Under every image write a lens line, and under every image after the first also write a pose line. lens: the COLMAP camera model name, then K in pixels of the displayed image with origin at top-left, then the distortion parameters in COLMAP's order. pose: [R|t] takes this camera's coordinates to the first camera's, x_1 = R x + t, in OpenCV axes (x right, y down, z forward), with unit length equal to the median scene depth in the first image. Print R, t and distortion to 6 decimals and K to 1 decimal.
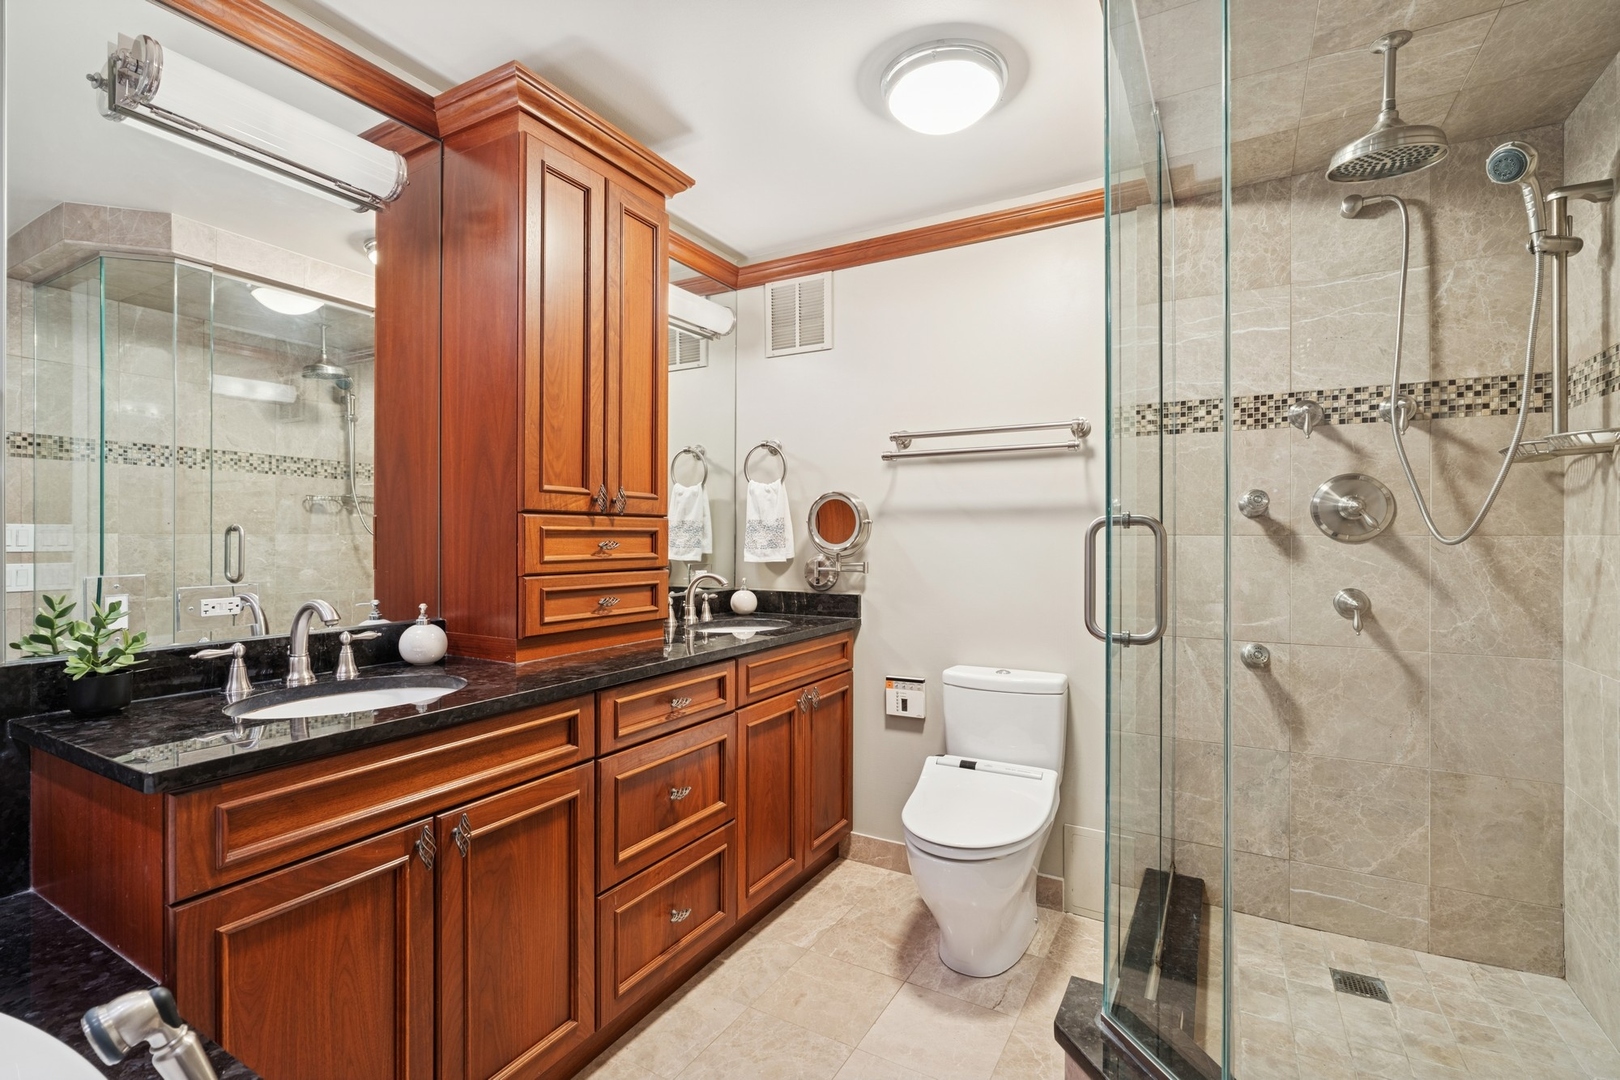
lens RADIAL K [[744.2, 0, 813.7], [0, 744.2, 538.7], [0, 0, 1]] dist [-0.004903, 0.000302]
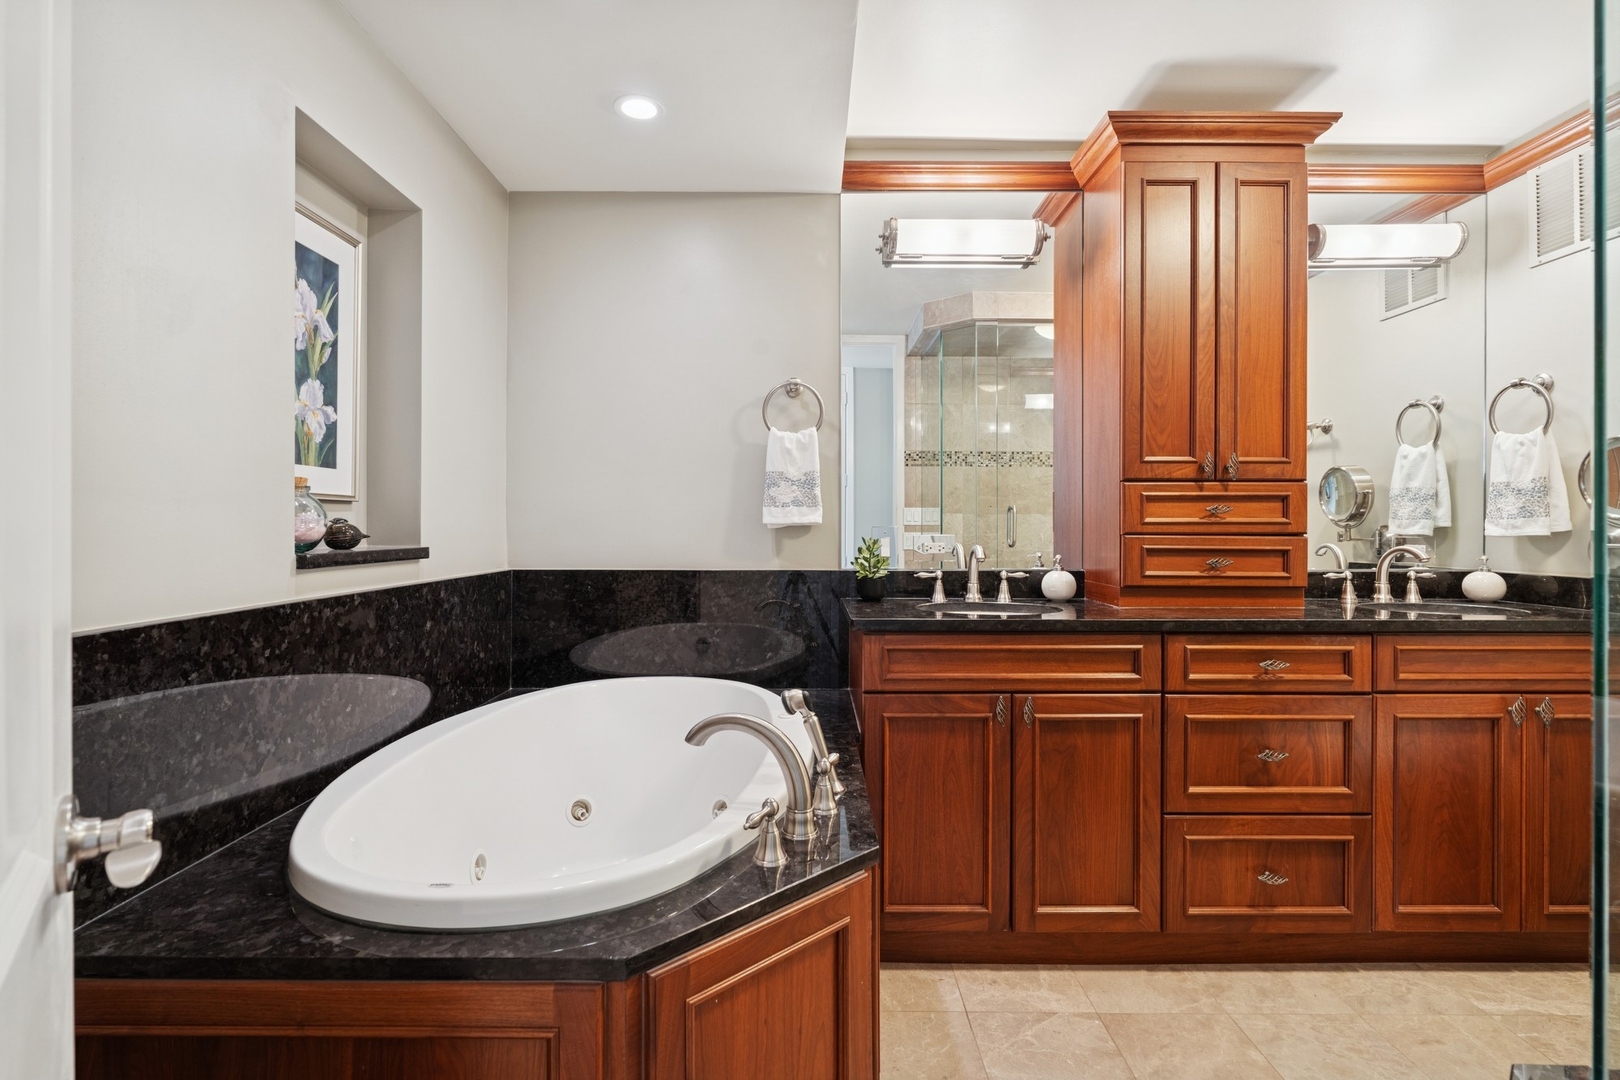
lens RADIAL K [[791.7, 0, 805.8], [0, 791.7, 534.5], [0, 0, 1]] dist [-0.000309, 0.000571]
pose [[0.486184, 0.005243, -0.873841, 0.404860], [-0.003477, 0.999986, 0.004065, 0.040298], [0.873849, 0.001062, 0.486195, -0.056401]]
